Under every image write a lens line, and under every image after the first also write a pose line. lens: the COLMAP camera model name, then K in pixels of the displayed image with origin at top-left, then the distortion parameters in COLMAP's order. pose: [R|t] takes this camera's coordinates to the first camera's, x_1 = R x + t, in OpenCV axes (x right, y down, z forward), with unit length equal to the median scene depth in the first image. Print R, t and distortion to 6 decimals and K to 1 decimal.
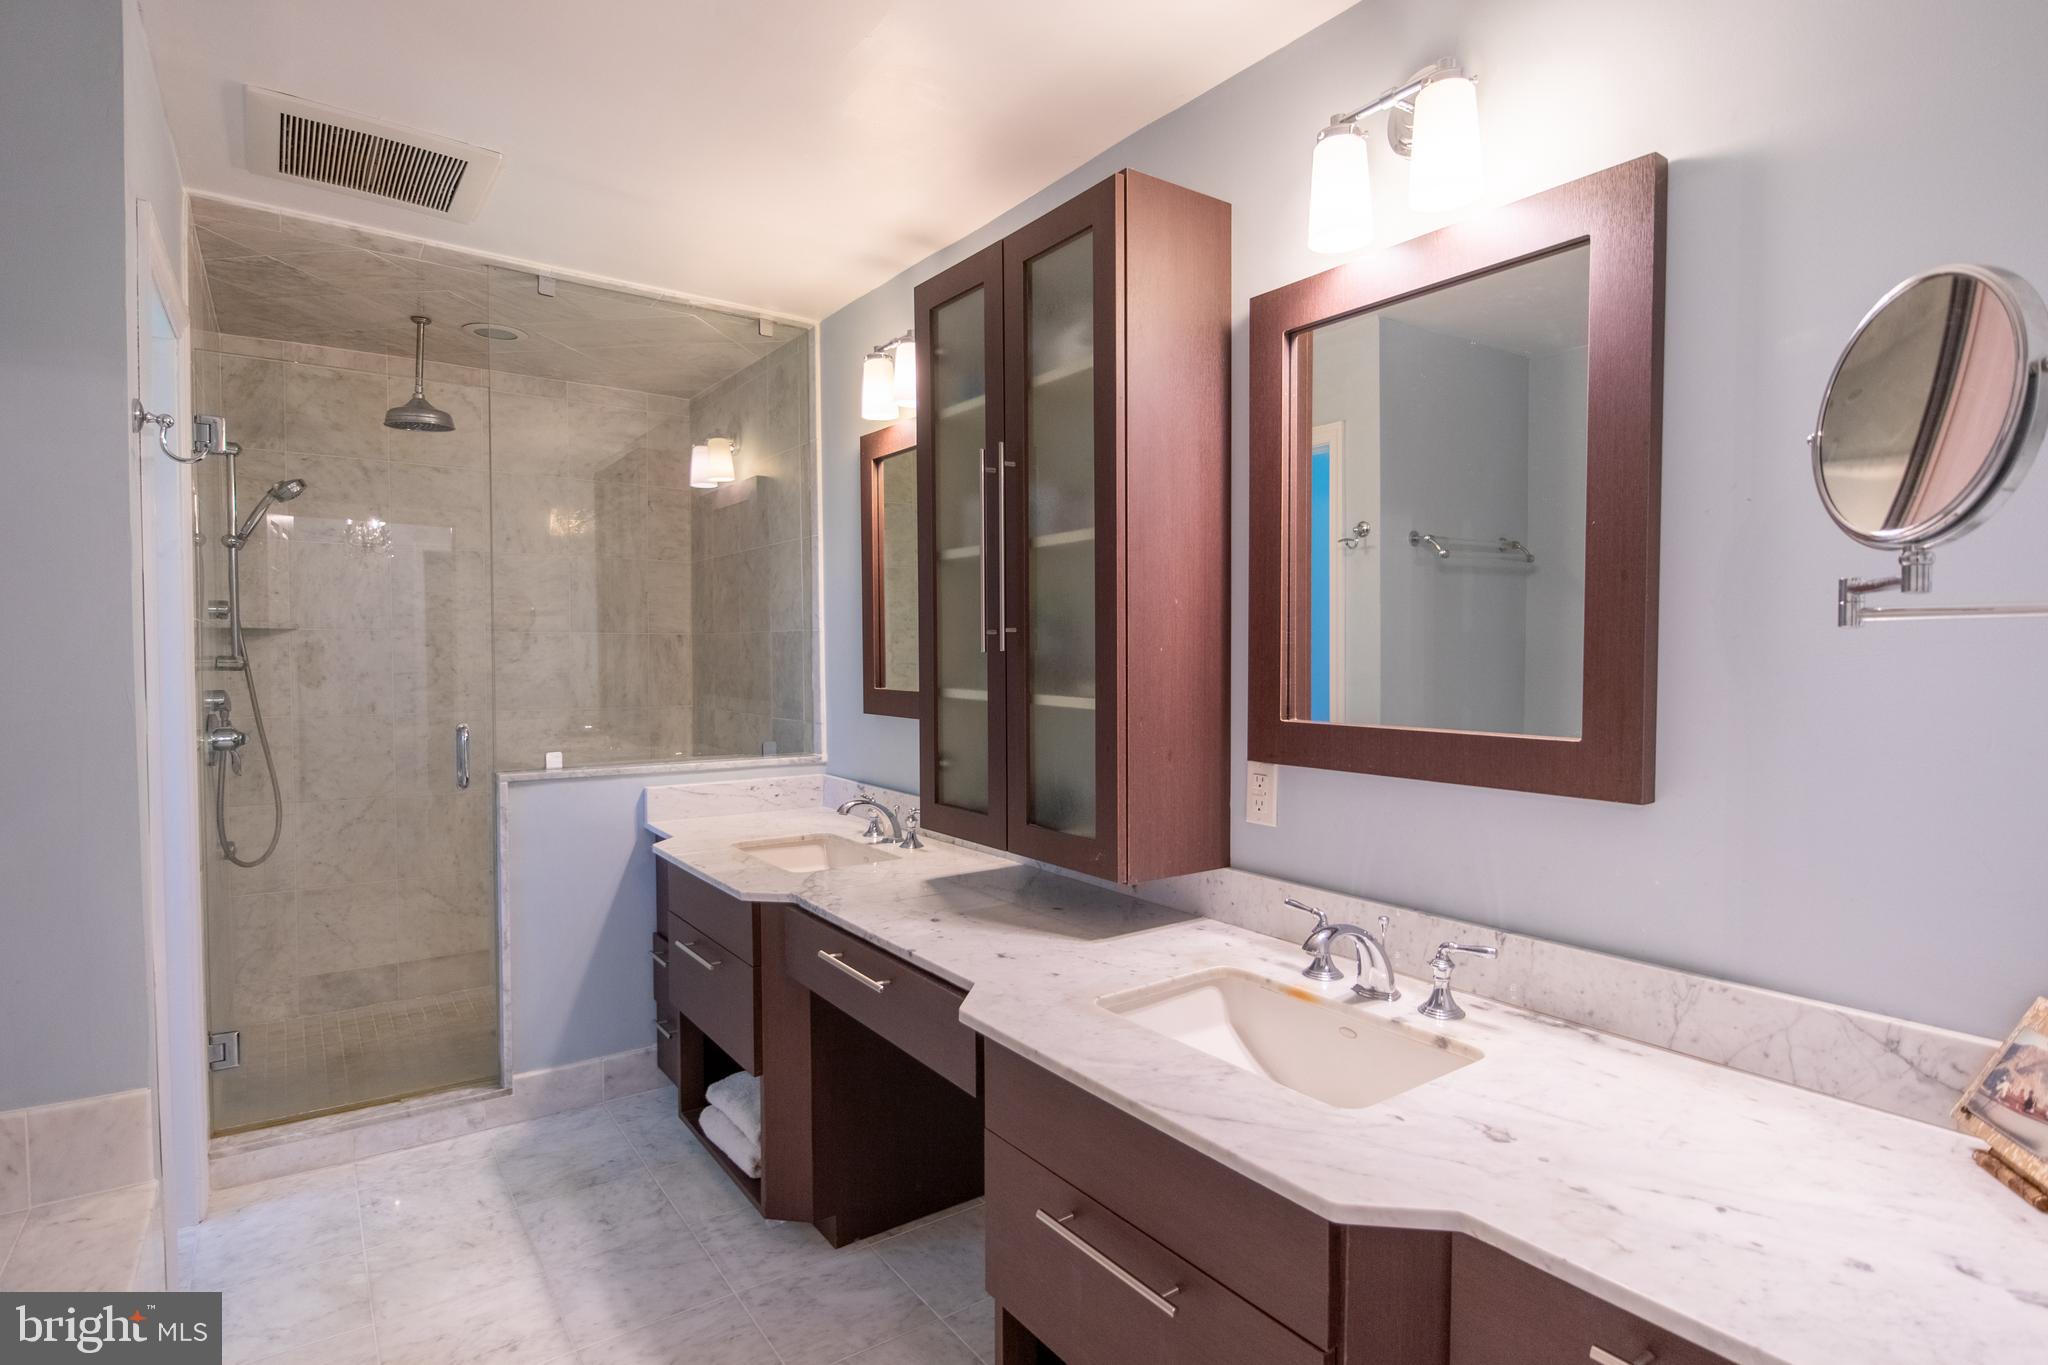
lens RADIAL K [[1087.7, 0, 1066.1], [0, 1087.7, 687.8], [0, 0, 1]] dist [-0.008453, -0.000012]
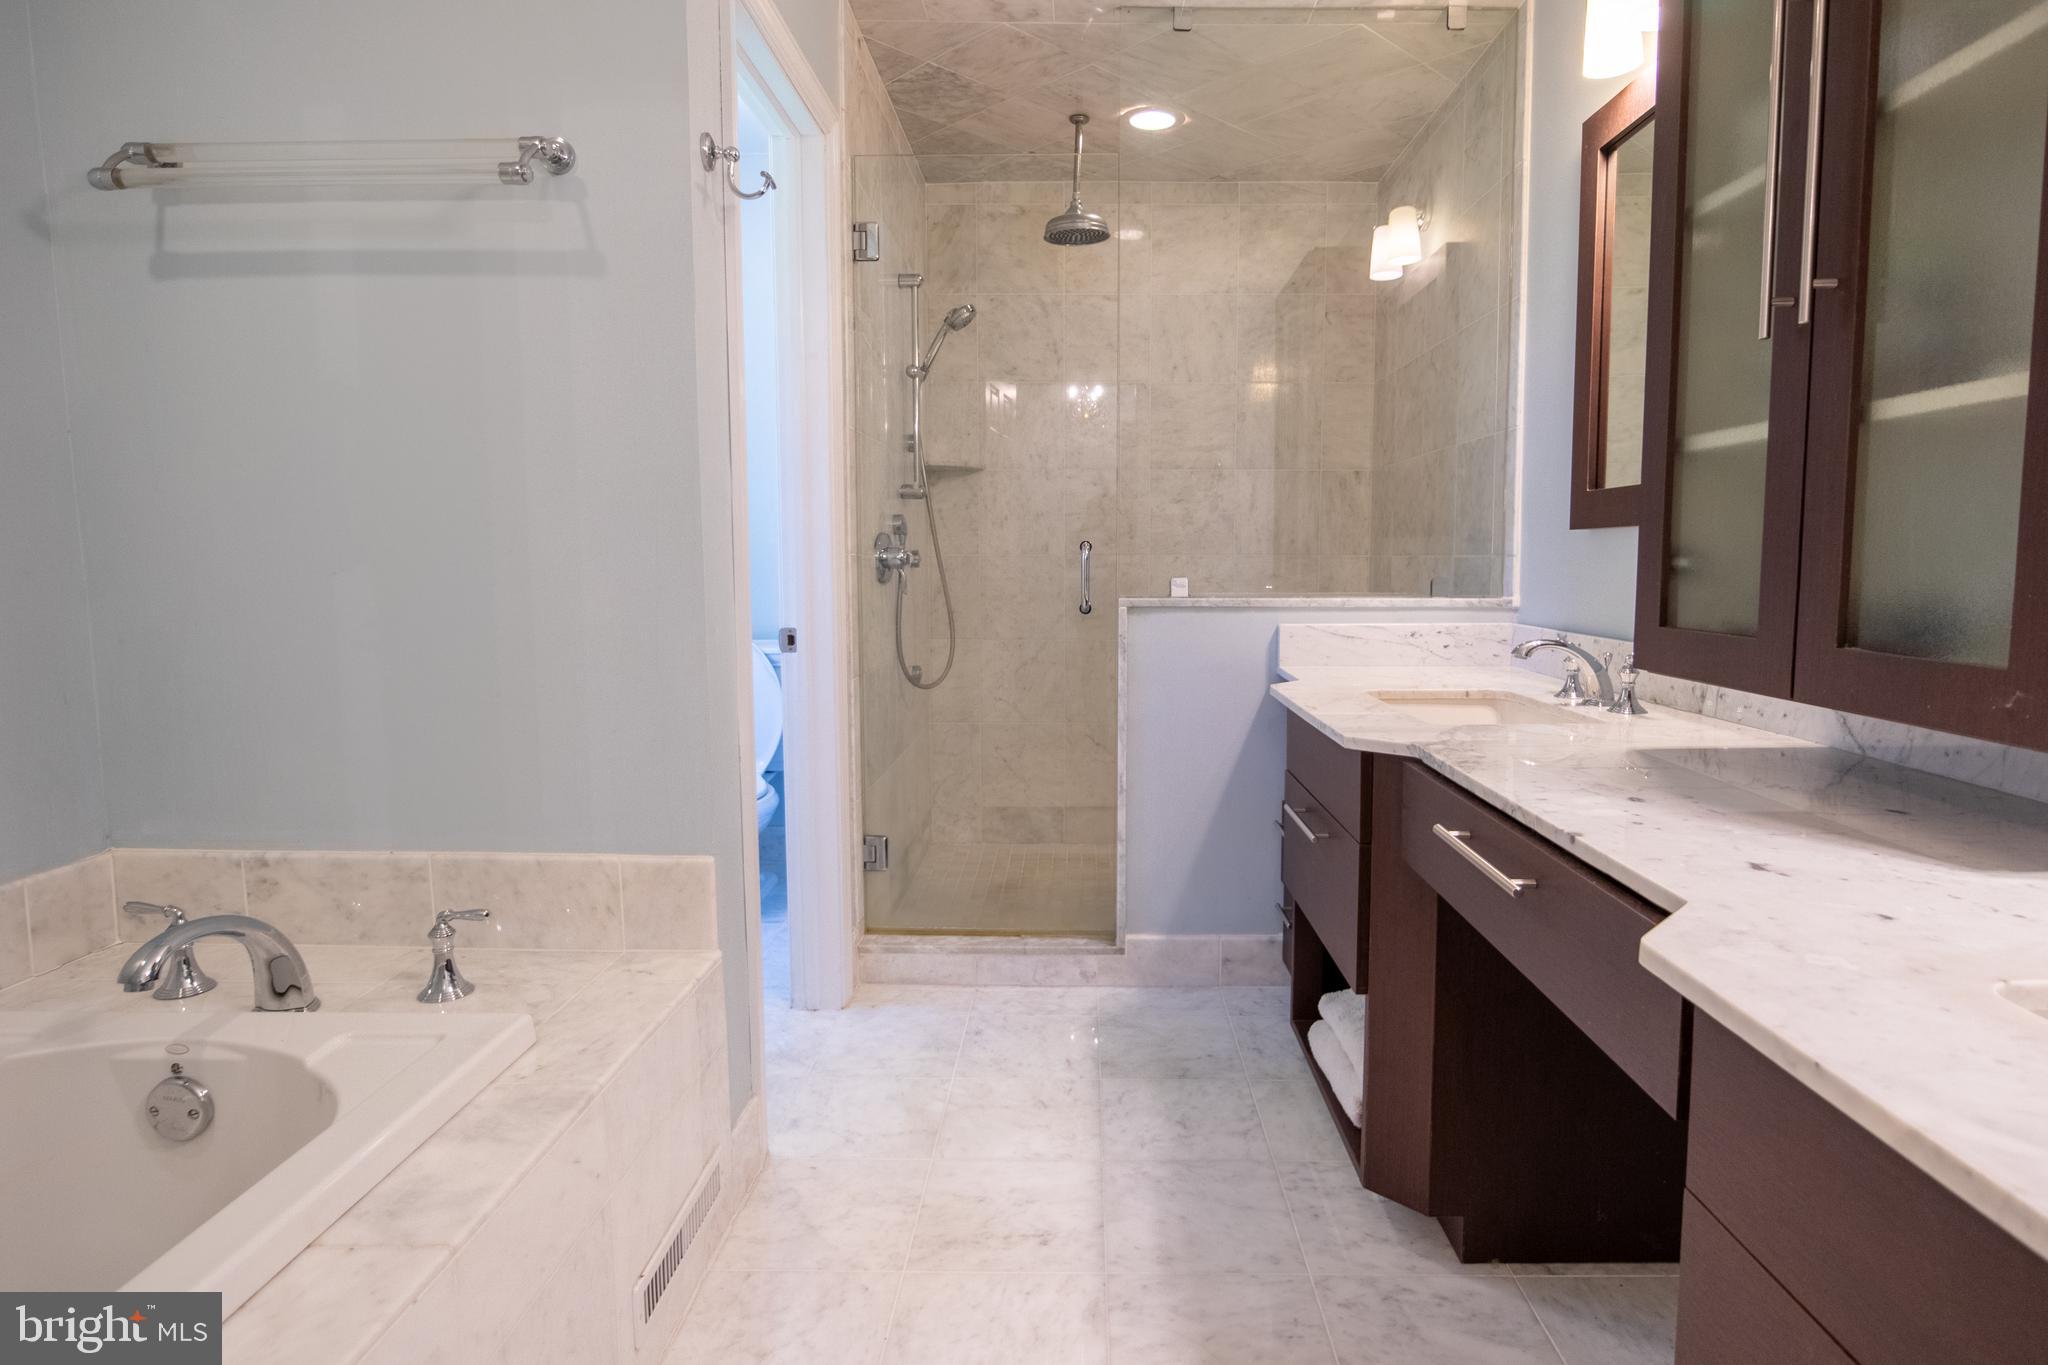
lens RADIAL K [[1087.7, 0, 1066.1], [0, 1087.7, 687.8], [0, 0, 1]] dist [-0.008453, -0.000012]
pose [[0.784312, 0.057036, -0.617739, -0.002831], [-0.015756, 0.997275, 0.072073, 0.090056], [0.620166, -0.046795, 0.783074, 0.274694]]
